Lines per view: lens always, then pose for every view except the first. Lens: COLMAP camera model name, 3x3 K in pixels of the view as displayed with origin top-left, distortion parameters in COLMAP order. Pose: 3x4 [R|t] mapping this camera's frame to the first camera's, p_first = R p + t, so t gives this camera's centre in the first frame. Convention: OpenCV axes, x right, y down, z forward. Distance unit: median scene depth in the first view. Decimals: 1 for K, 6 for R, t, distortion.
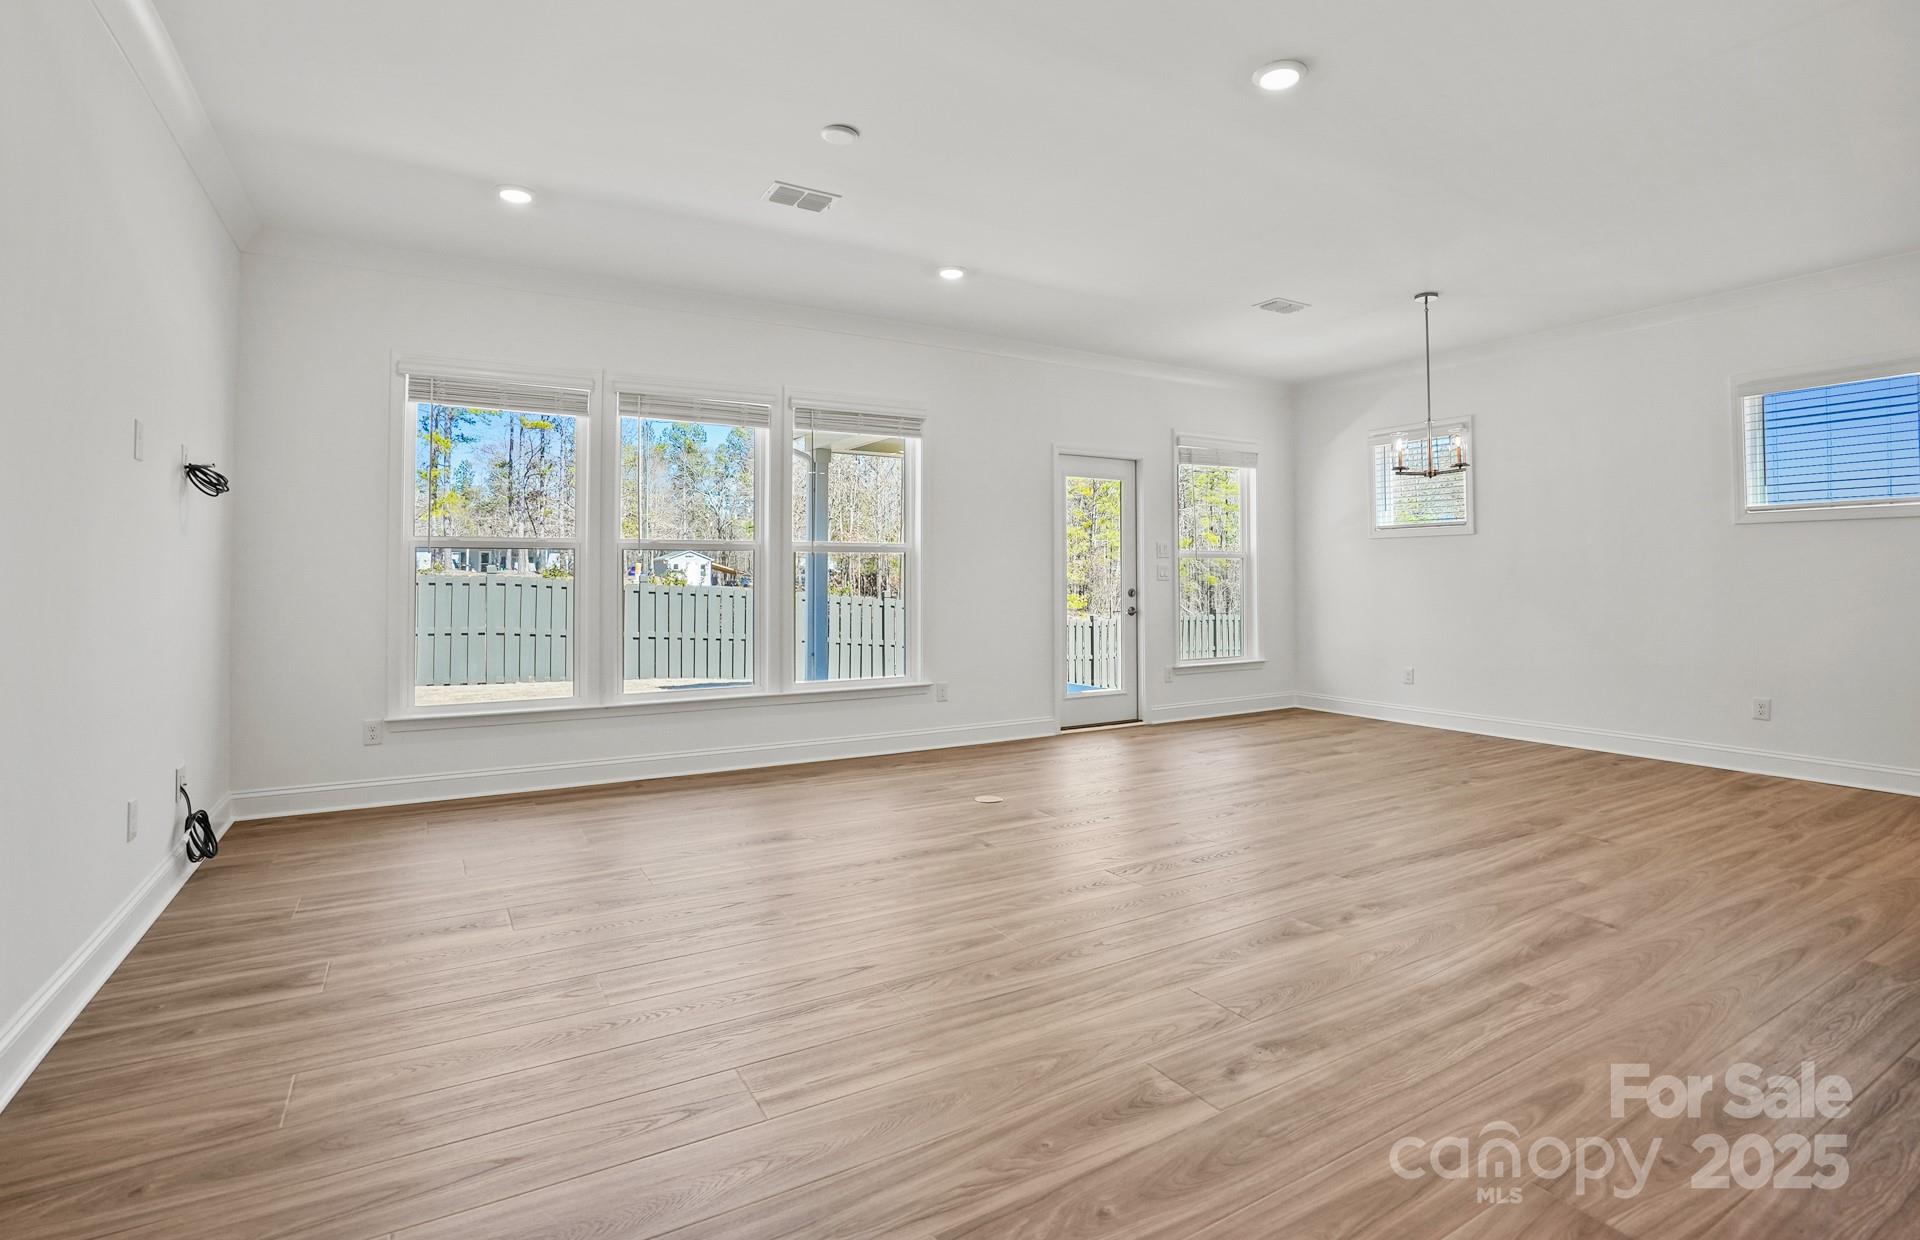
lens RADIAL K [[902.0, 0, 965.4], [0, 902.0, 557.3], [0, 0, 1]] dist [-0.050756, 0.018336]
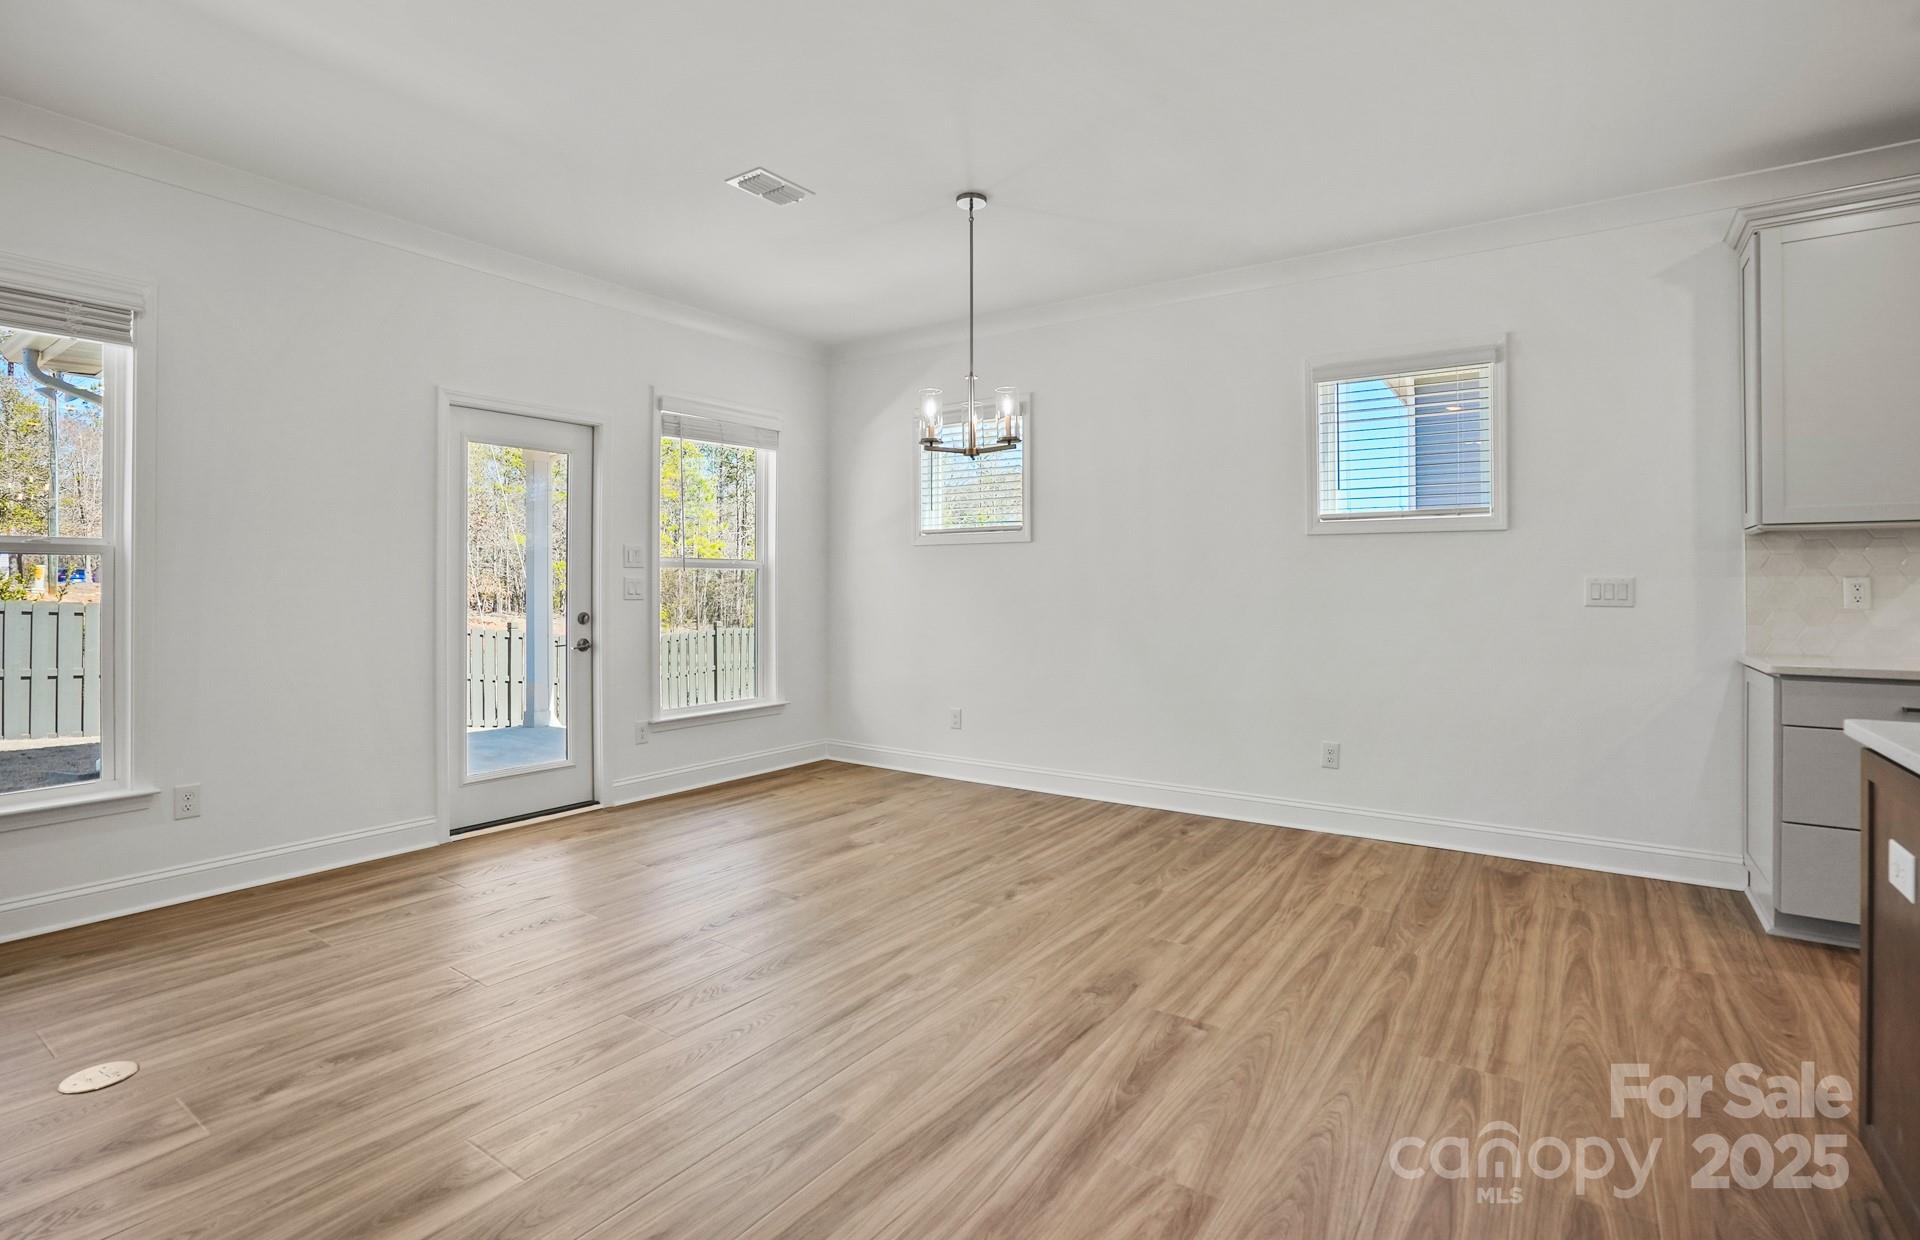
lens RADIAL K [[902.0, 0, 951.7], [0, 902.0, 585.9], [0, 0, 1]] dist [-0.050756, 0.018336]
pose [[0.912680, 0.000957, 0.408673, 0.200407], [-0.010895, 0.999699, 0.021992, -0.004009], [-0.408529, -0.024524, 0.912416, 0.328205]]
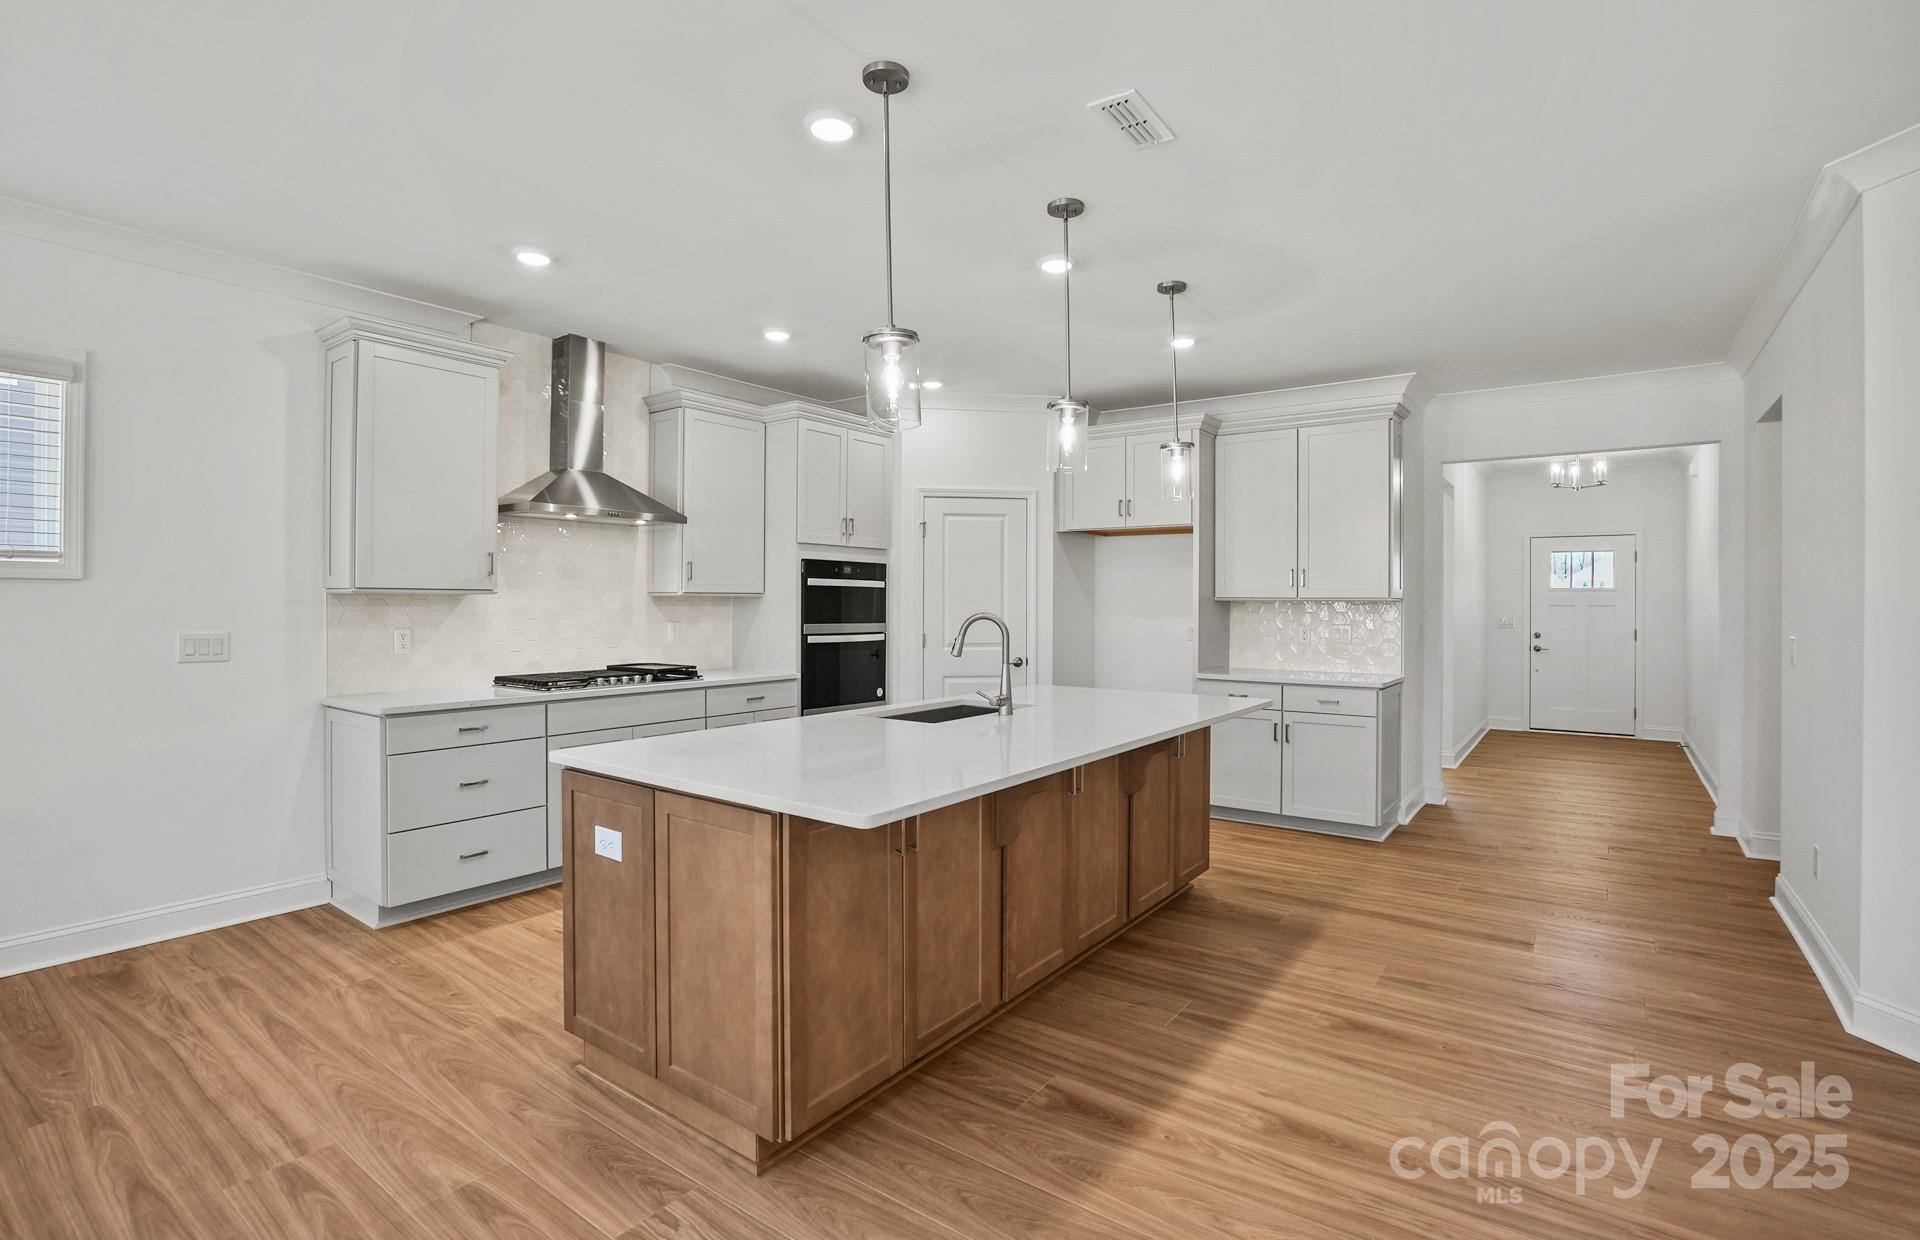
lens RADIAL K [[902.0, 0, 969.9], [0, 902.0, 602.1], [0, 0, 1]] dist [-0.050756, 0.018336]
pose [[-0.397871, -0.003465, 0.917435, 0.106249], [-0.028018, 0.999572, -0.008376, -0.032844], [-0.917013, -0.029037, -0.397798, 0.464868]]
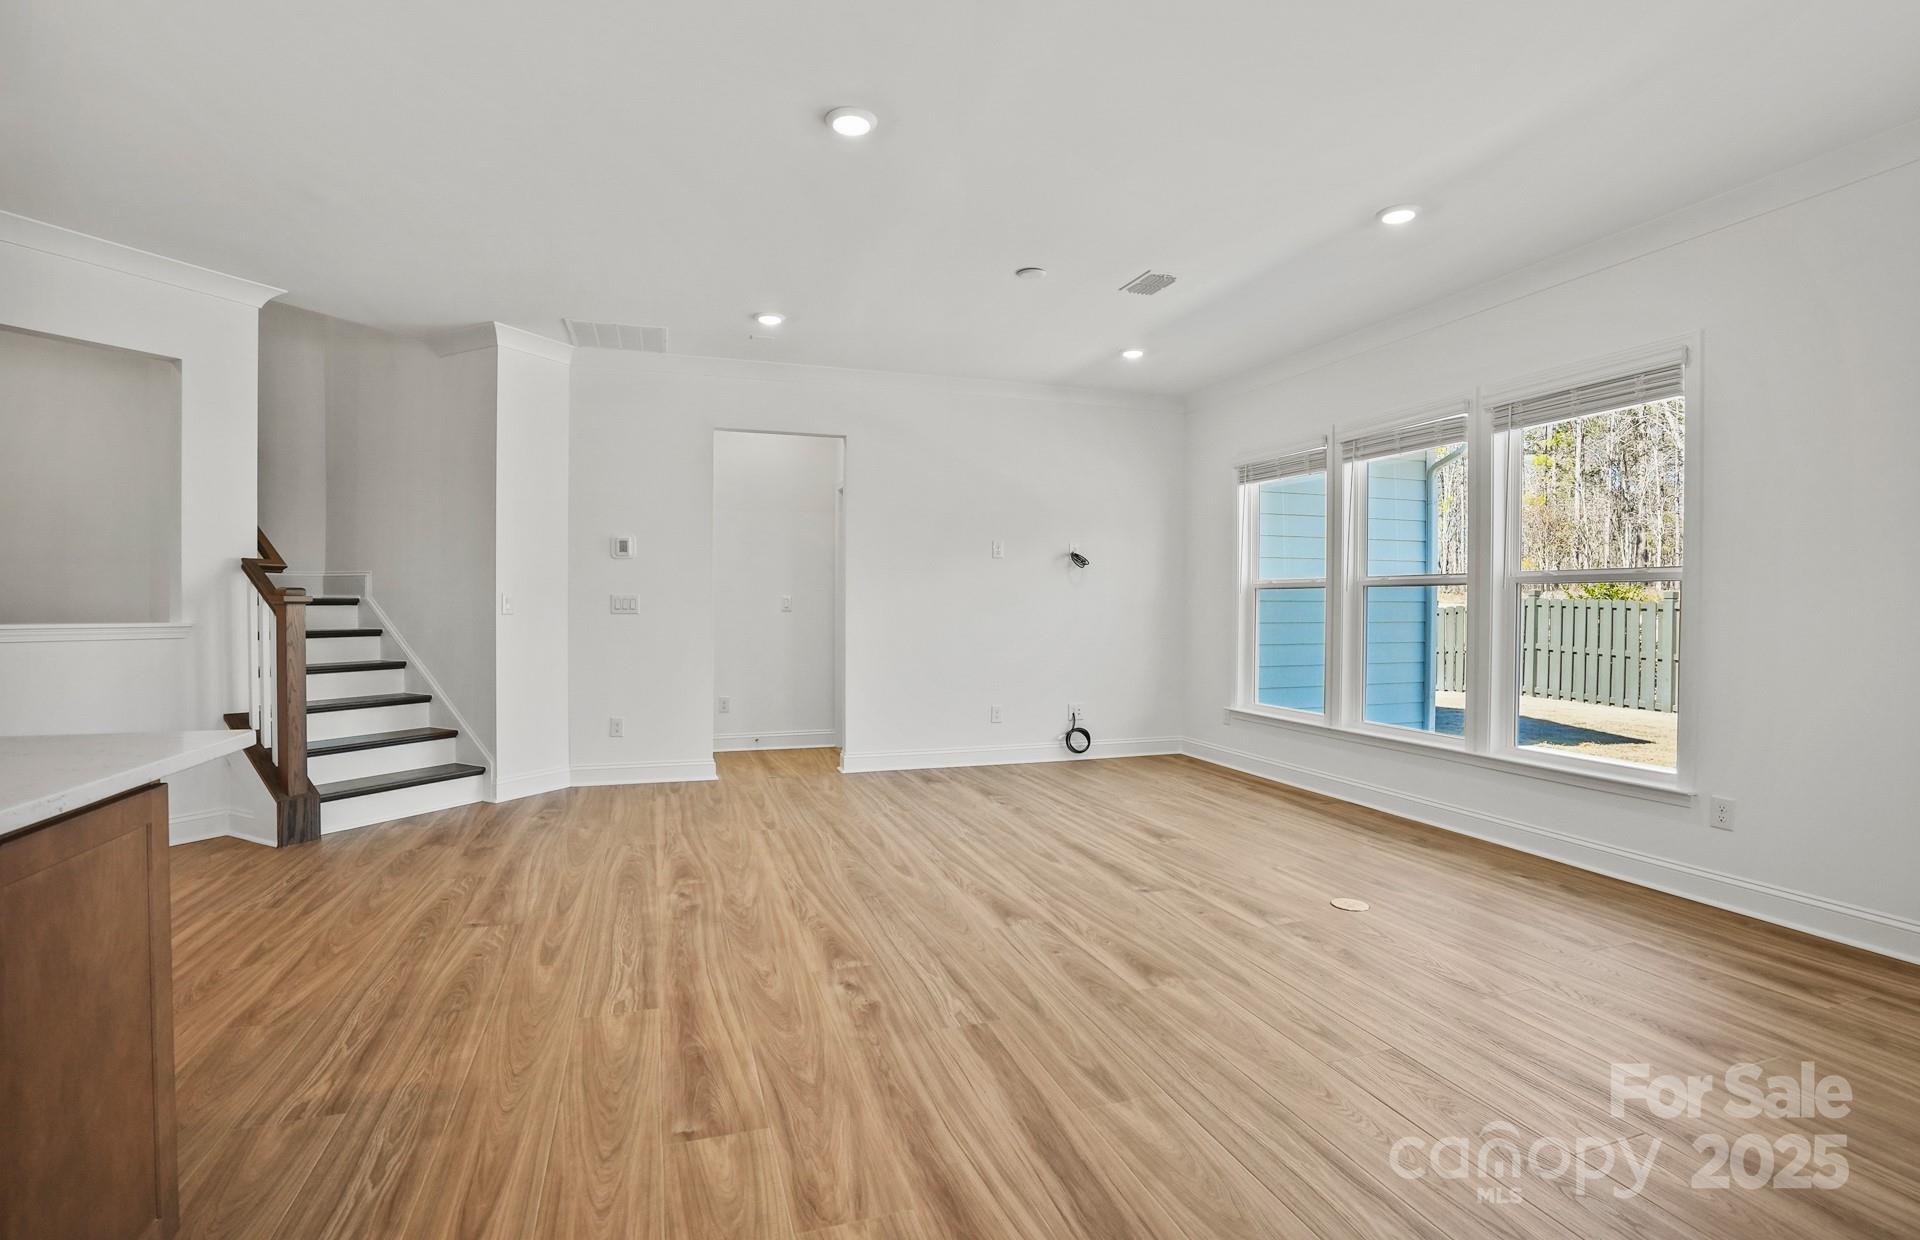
lens RADIAL K [[902.0, 0, 957.7], [0, 902.0, 612.2], [0, 0, 1]] dist [-0.050756, 0.018336]
pose [[-0.212709, 0.007229, -0.977089, 0.676151], [0.018933, 0.999815, 0.003276, 0.006612], [0.976932, -0.017803, -0.212807, 0.675095]]
